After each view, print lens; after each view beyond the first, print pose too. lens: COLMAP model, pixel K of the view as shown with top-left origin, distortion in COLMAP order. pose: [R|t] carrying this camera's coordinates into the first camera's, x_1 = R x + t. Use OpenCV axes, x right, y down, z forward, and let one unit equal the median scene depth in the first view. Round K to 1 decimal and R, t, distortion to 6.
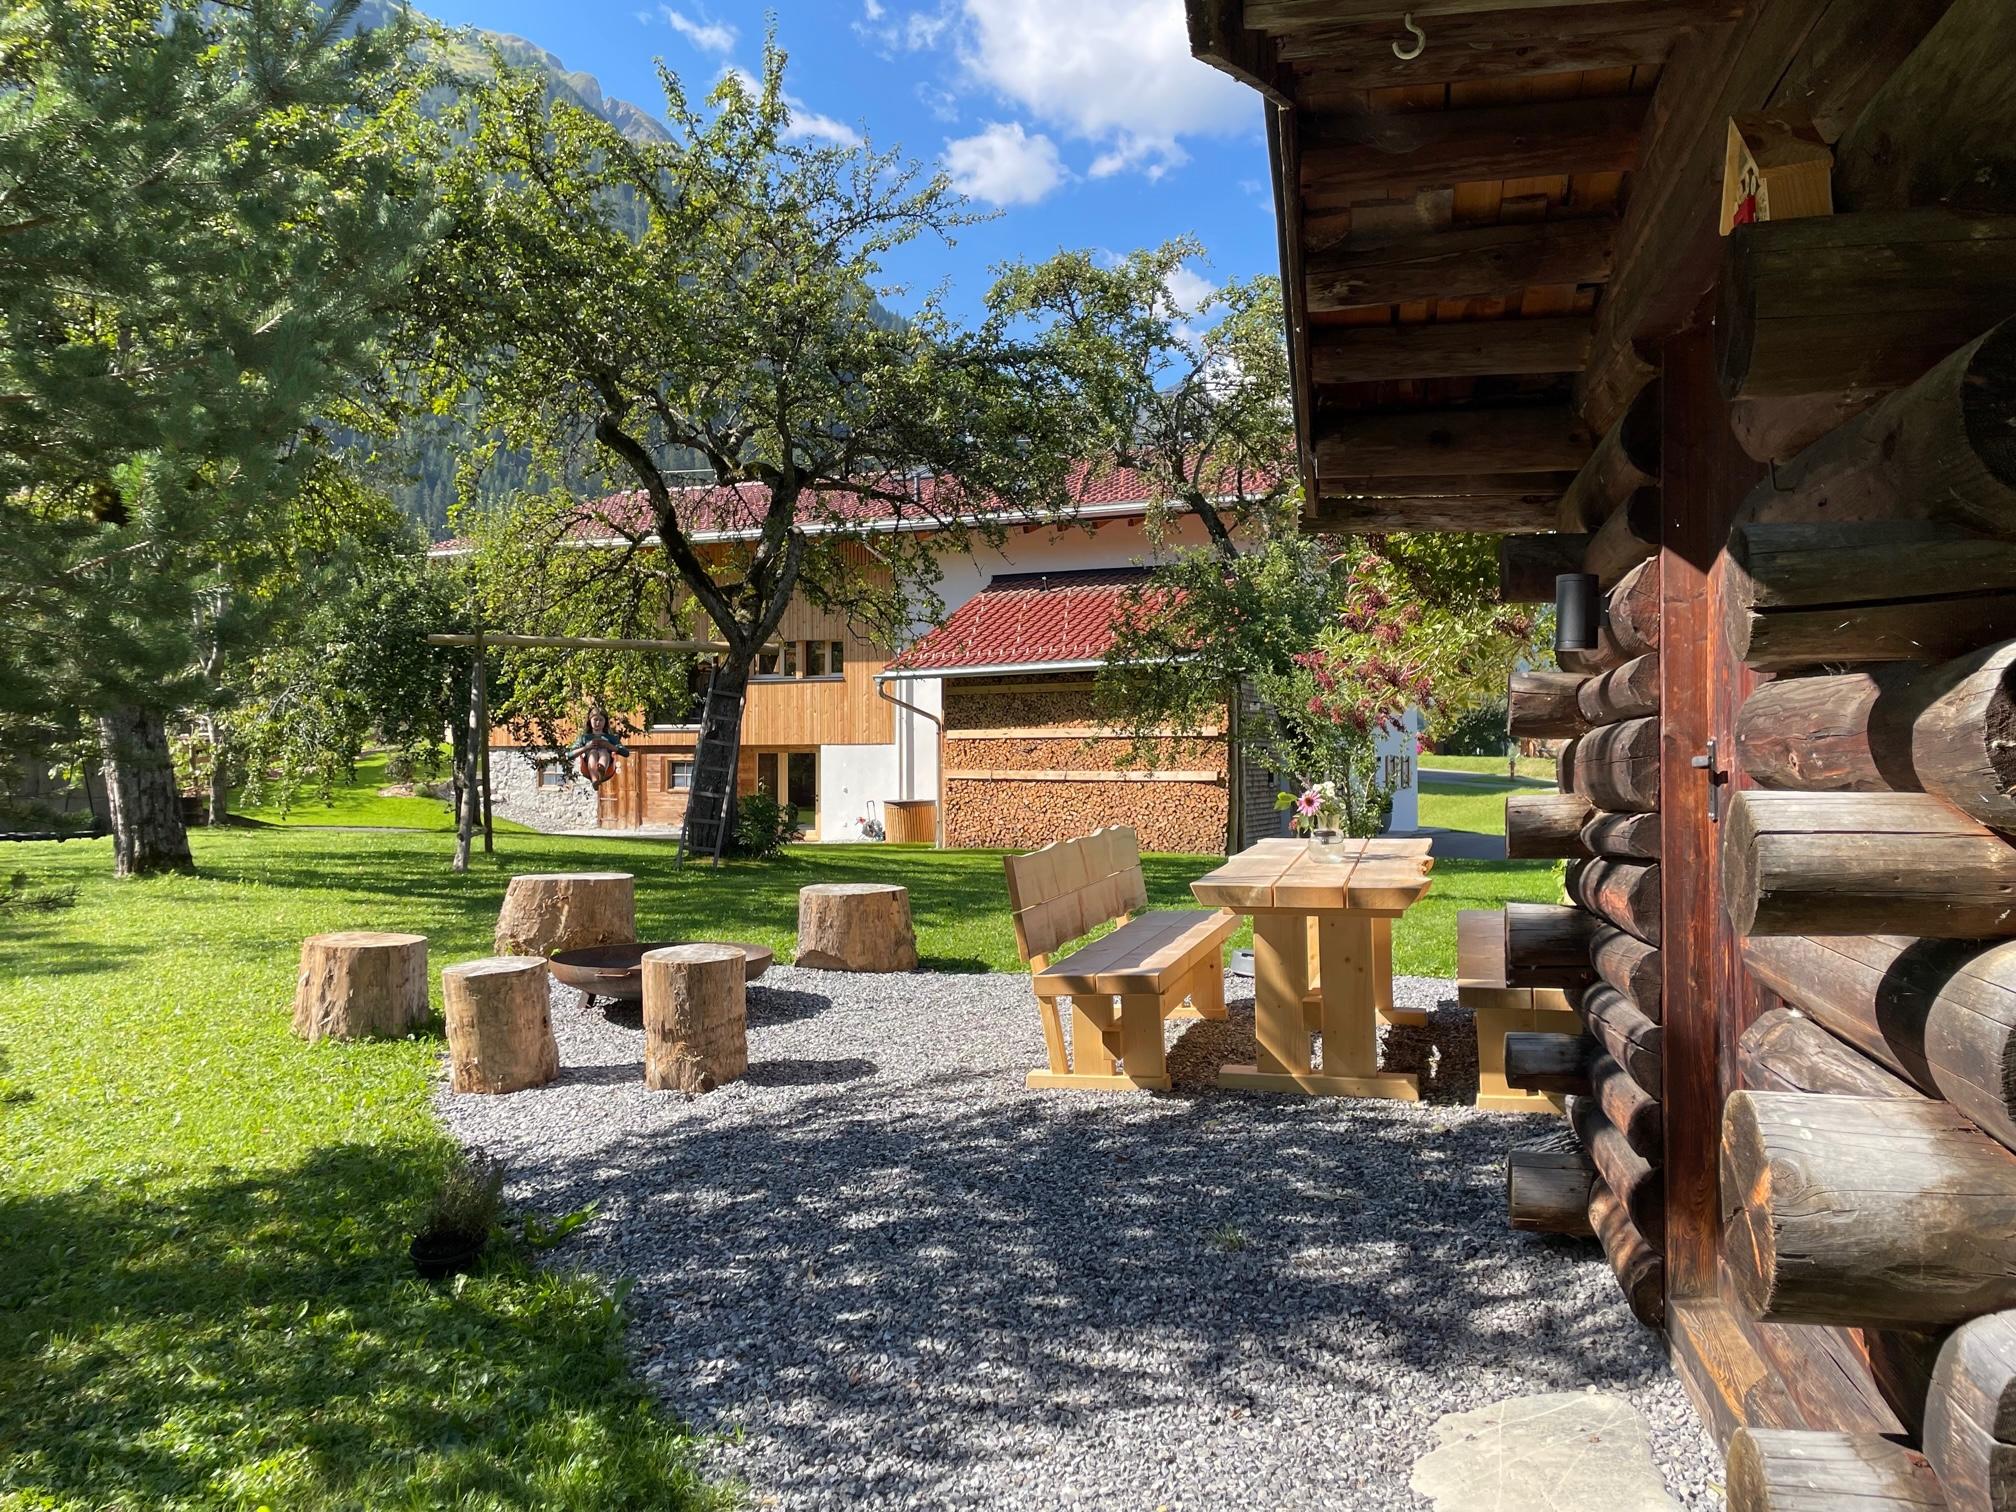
lens RADIAL K [[1551.1, 0, 1018.1], [0, 1551.1, 743.4], [0, 0, 1]] dist [0.111837, -0.000122]
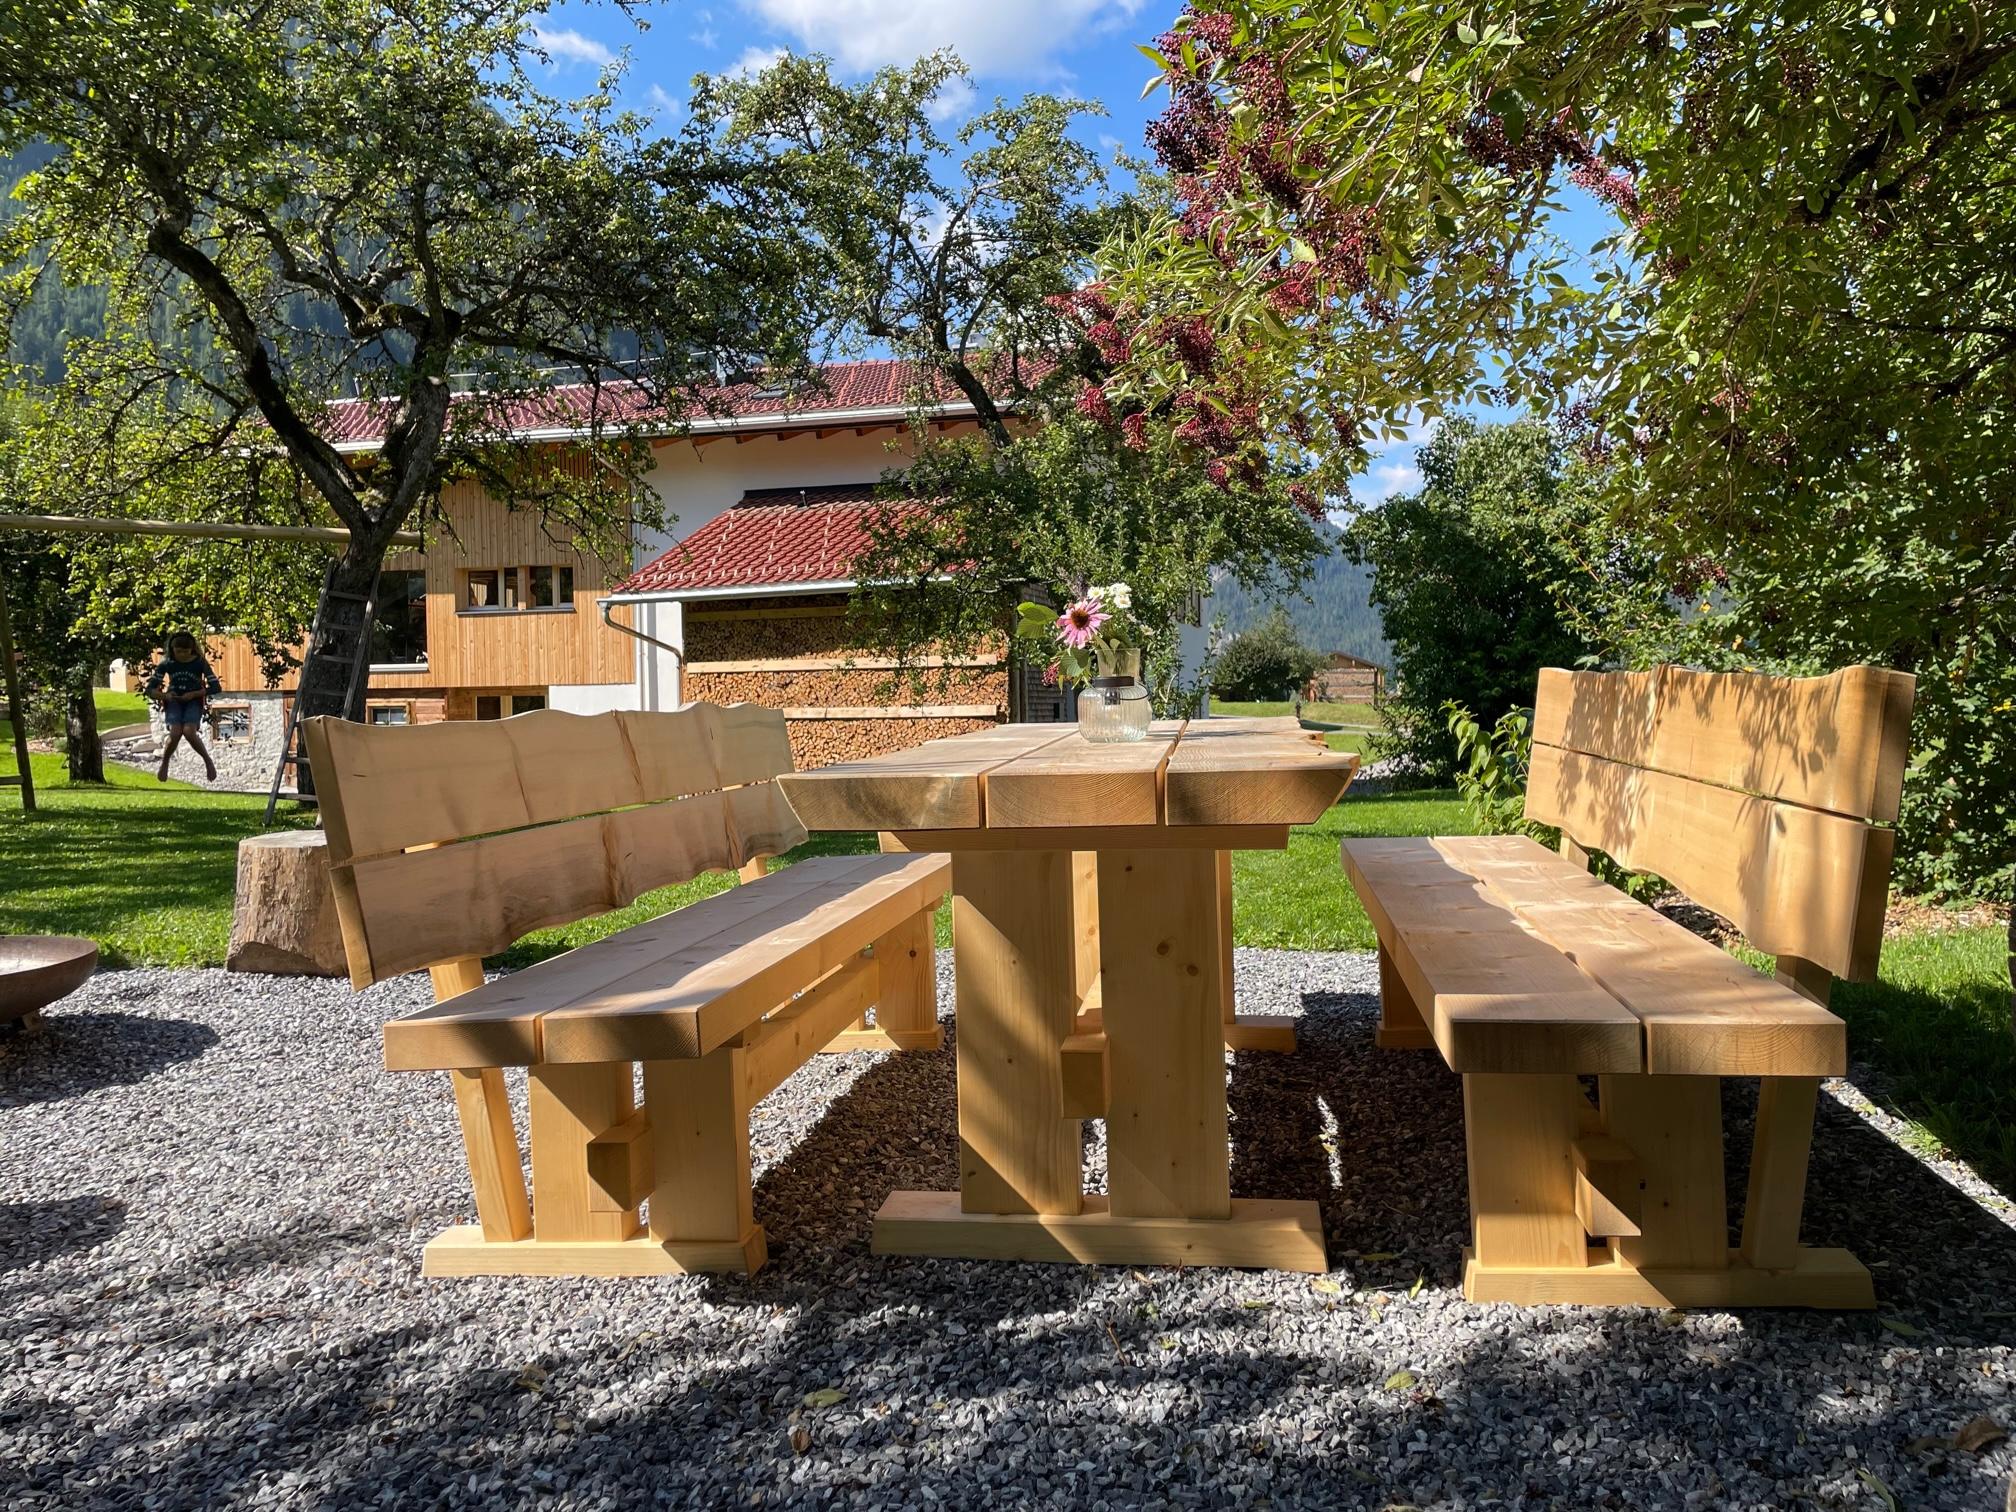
lens RADIAL K [[1551.1, 0, 1018.1], [0, 1551.1, 743.4], [0, 0, 1]] dist [0.111837, -0.000122]
pose [[0.991319, -0.014606, 0.130661, 0.035309], [0.010950, 0.999529, 0.028654, 0.021031], [-0.131018, -0.026975, 0.991013, 0.177245]]
